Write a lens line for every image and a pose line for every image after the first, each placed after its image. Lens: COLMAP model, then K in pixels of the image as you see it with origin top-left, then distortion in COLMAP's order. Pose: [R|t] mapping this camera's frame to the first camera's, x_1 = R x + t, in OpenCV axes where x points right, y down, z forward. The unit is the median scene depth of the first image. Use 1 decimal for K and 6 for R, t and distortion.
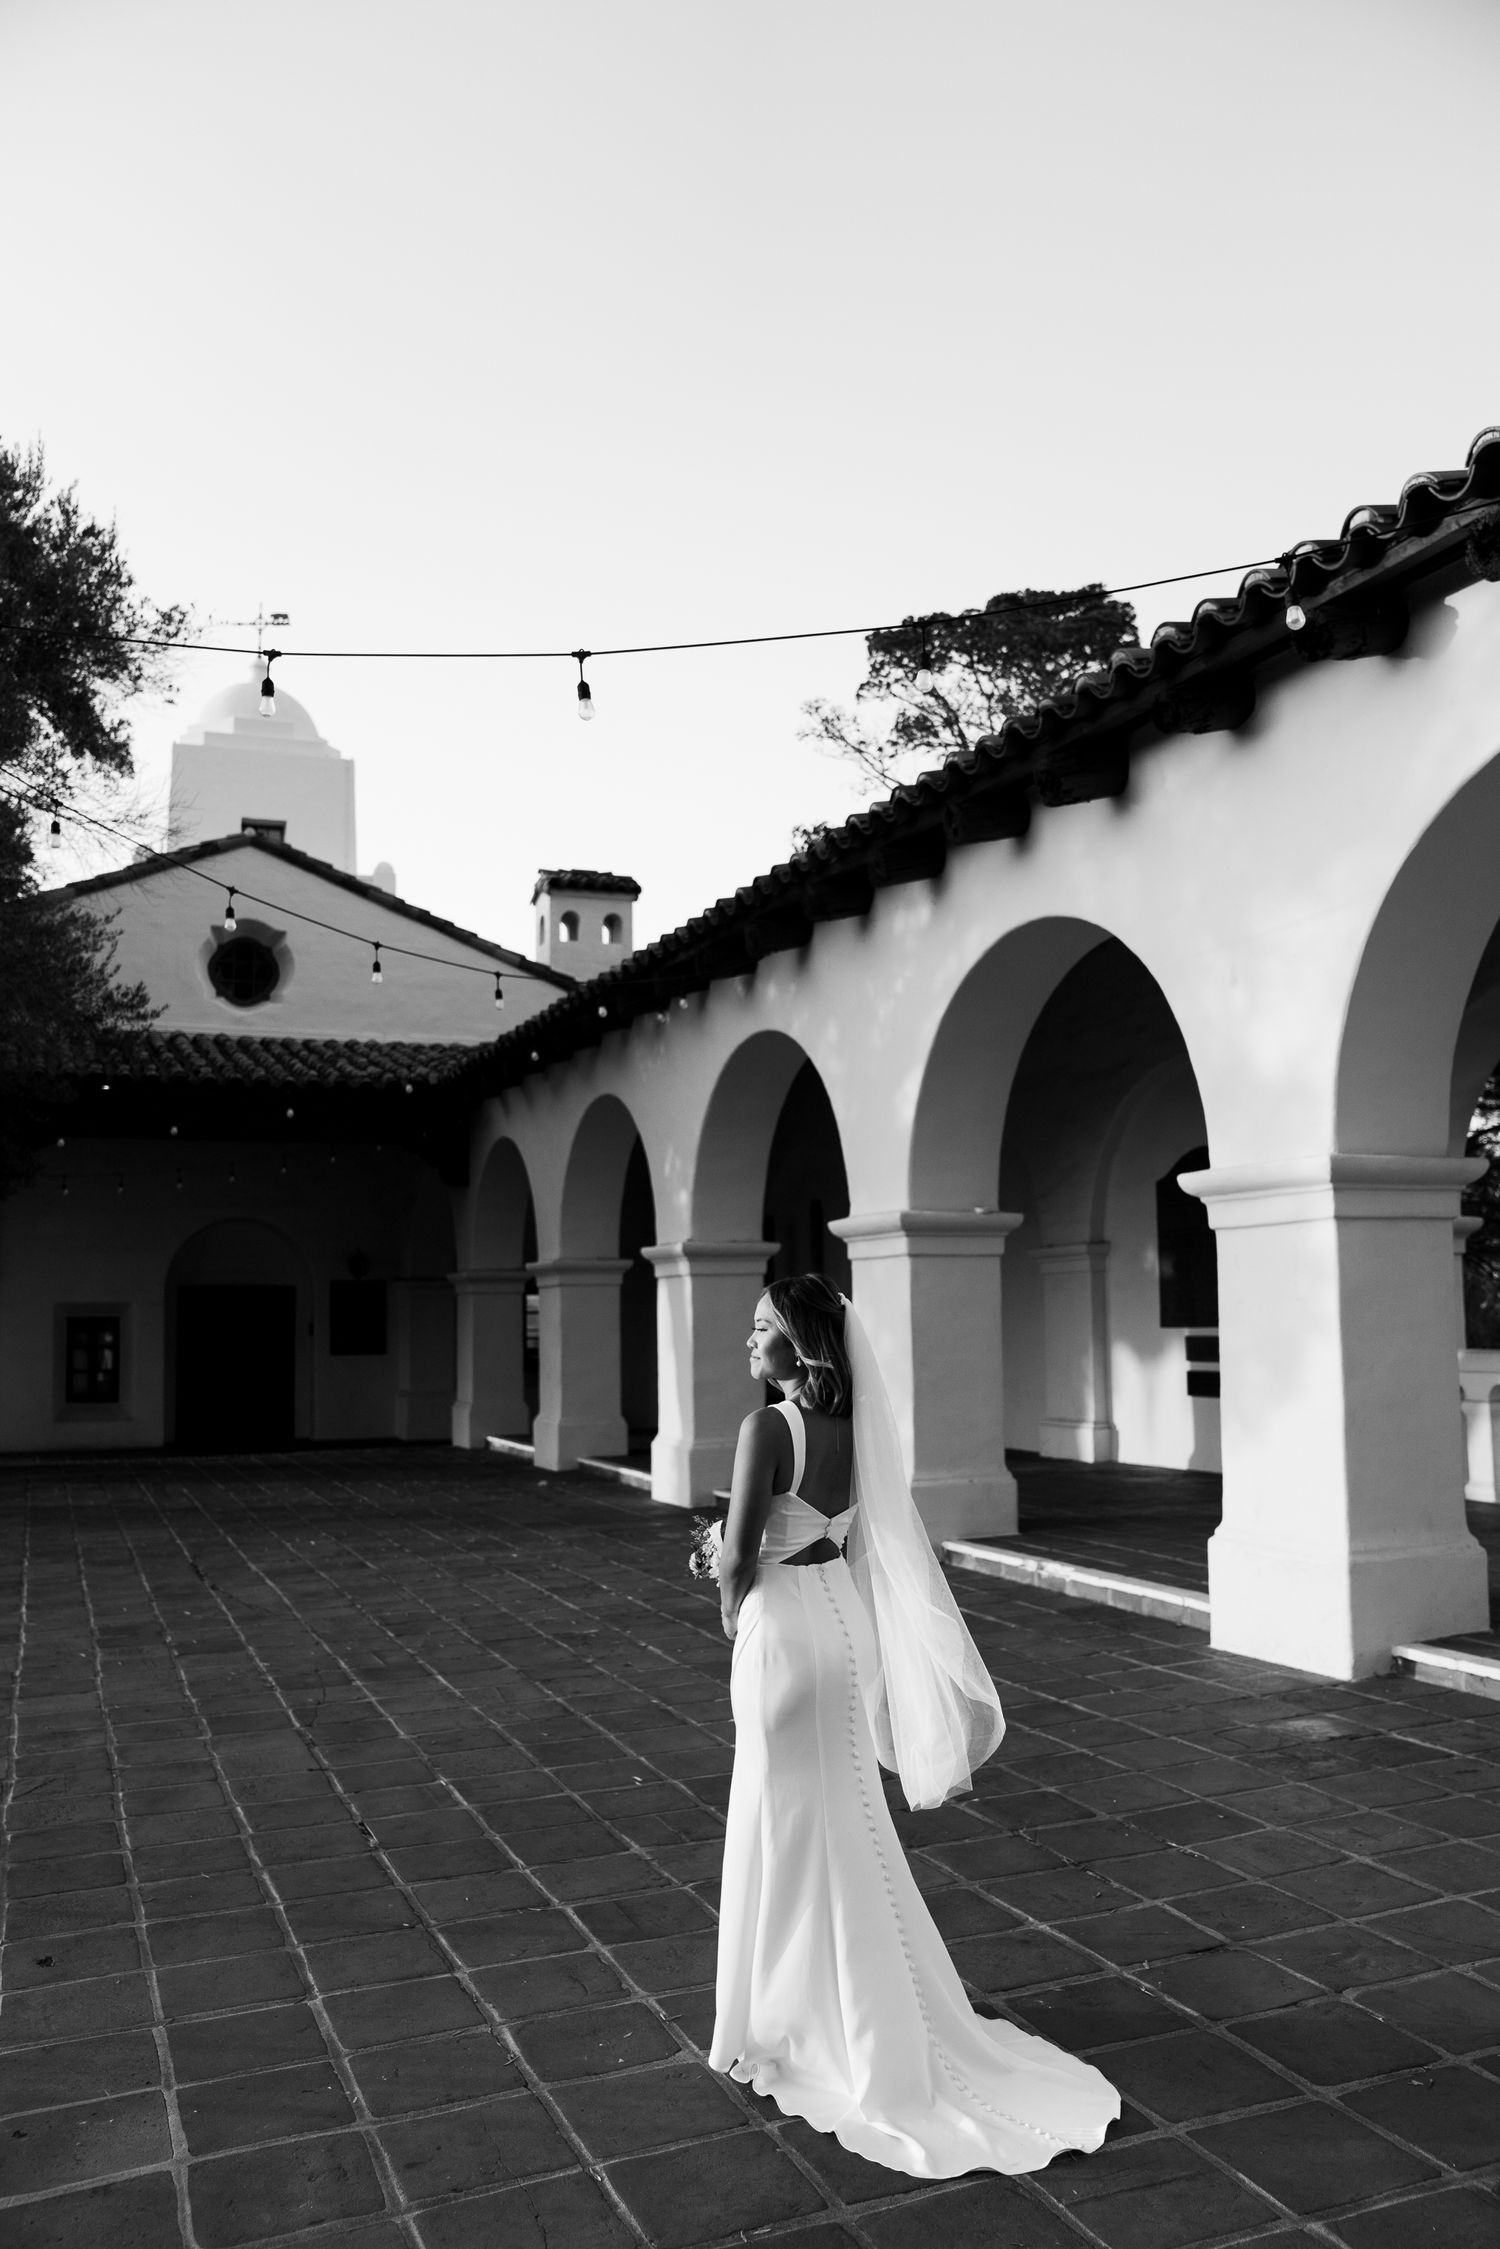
lens RADIAL K [[1772.7, 0, 749.1], [0, 1772.7, 1115.6], [0, 0, 1]] dist [-0.080412, -0.000703]
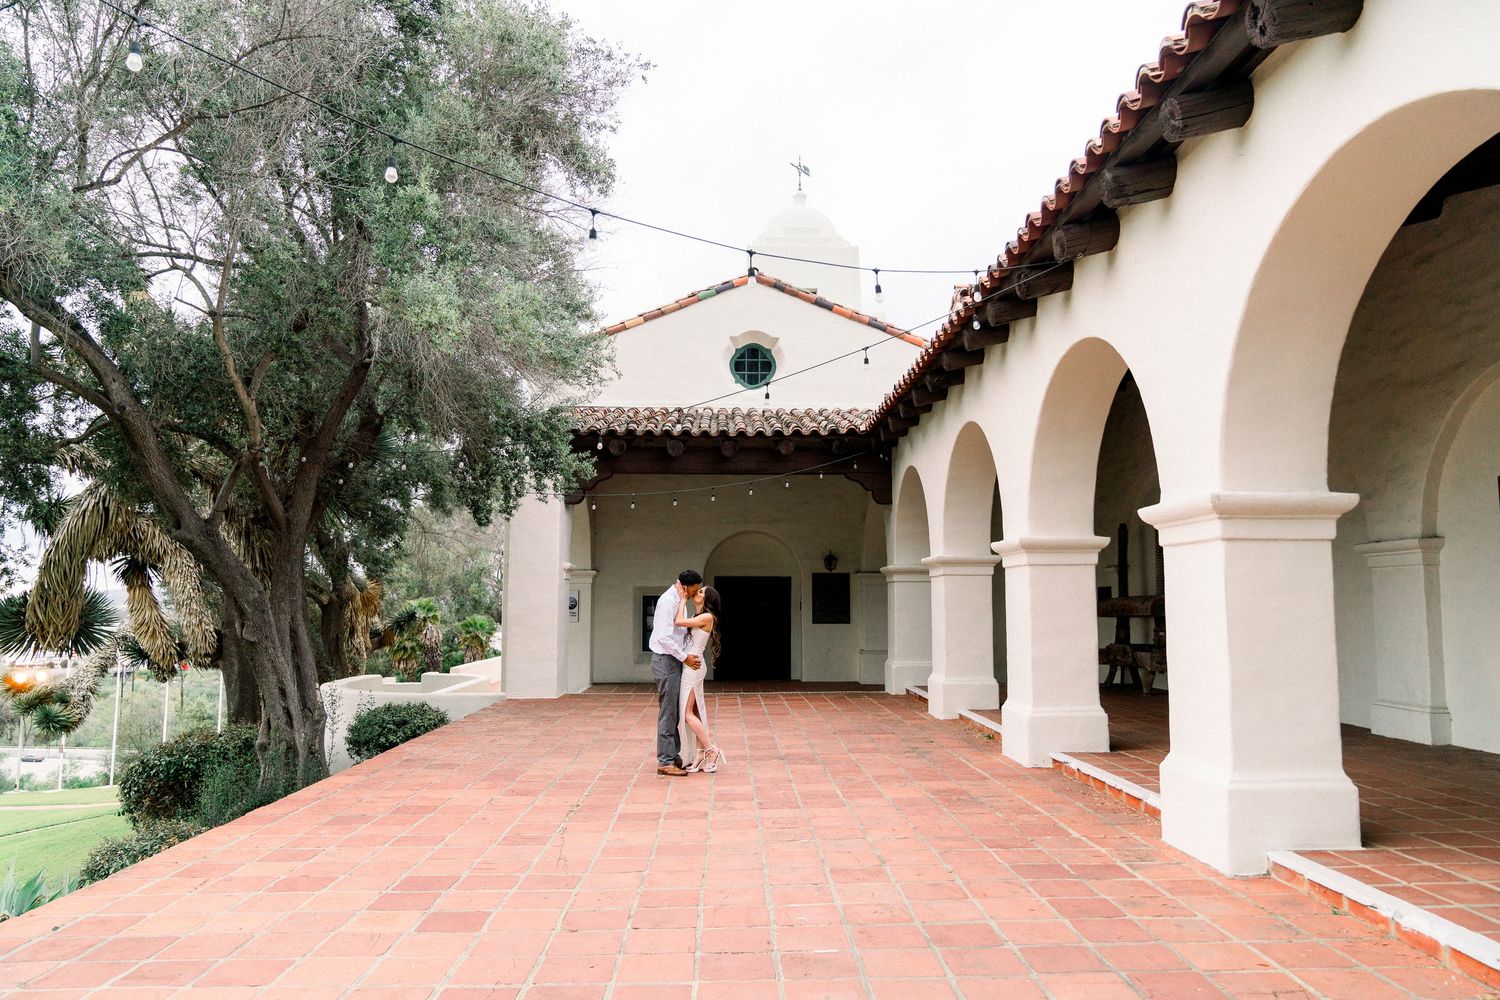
lens RADIAL K [[1026.4, 0, 756.7], [0, 1026.4, 490.7], [0, 0, 1]] dist [-0.029811, 0.005006]
pose [[0.934561, -0.021533, -0.355151, 0.031862], [0.024785, 0.999682, 0.004610, 0.027283], [0.354938, -0.013110, 0.934798, 0.250108]]
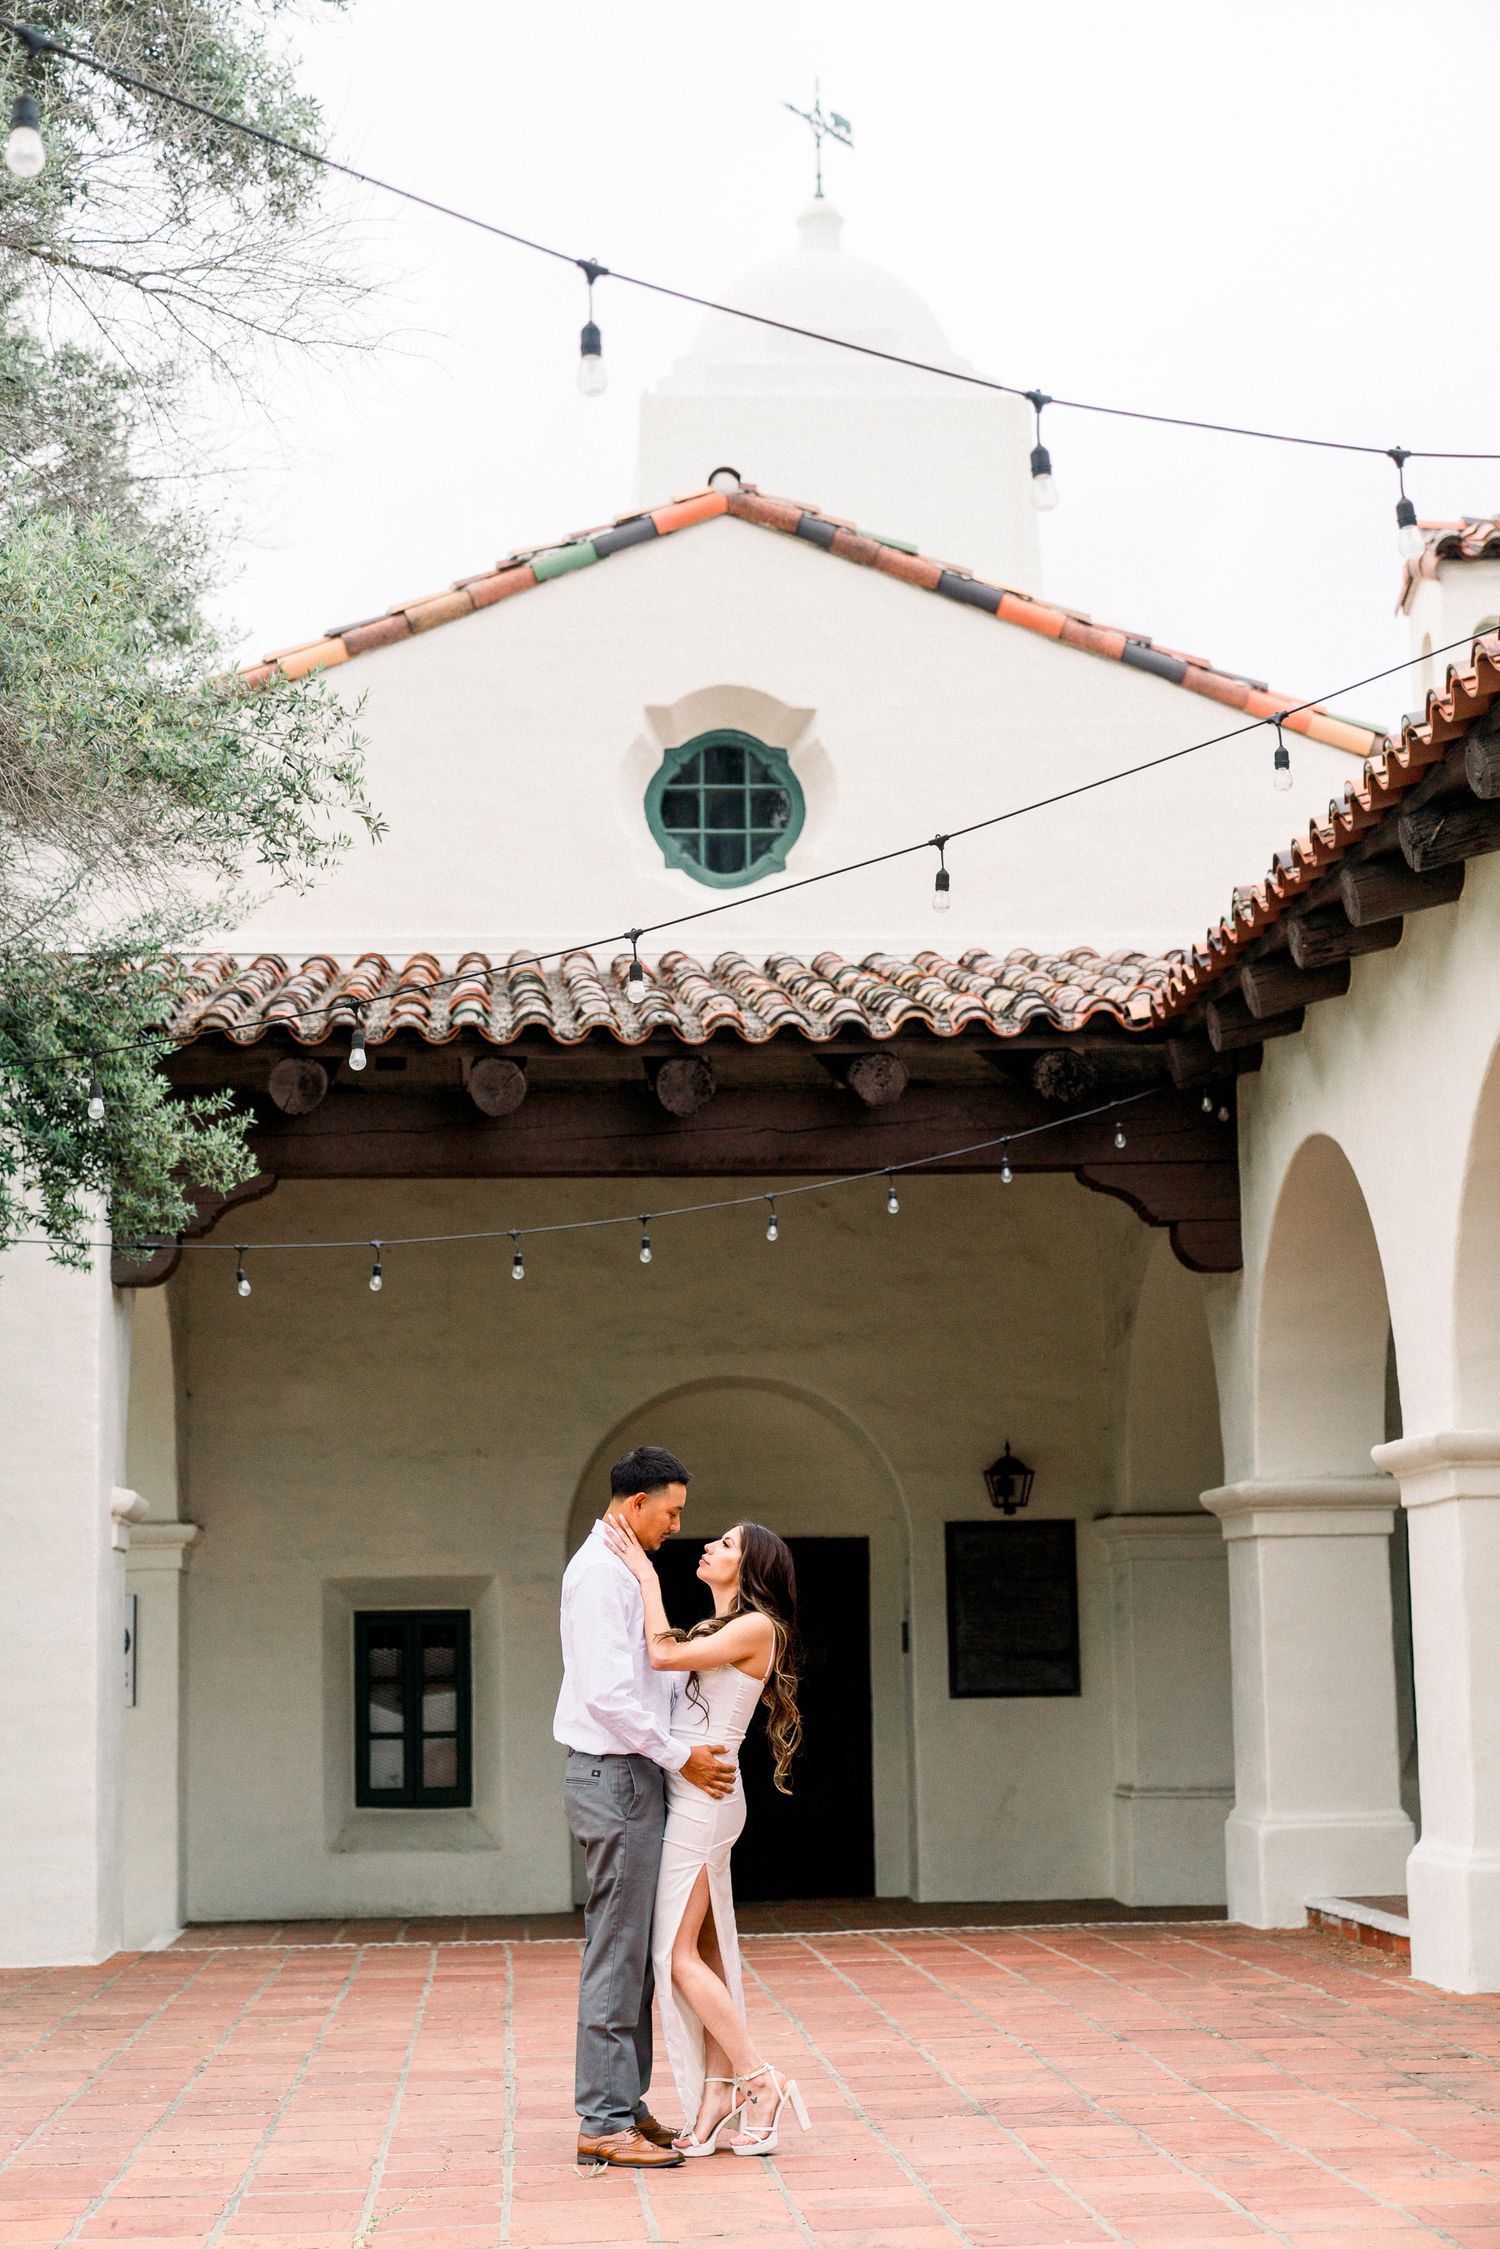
lens RADIAL K [[3680.6, 0, 750.2], [0, 3680.6, 1133.7], [0, 0, 1]] dist [0.020469, 0.000000]
pose [[0.946277, -0.046743, -0.319960, 0.005662], [0.038680, 0.998755, -0.031511, 0.036332], [0.321034, 0.017442, 0.946907, 0.200438]]
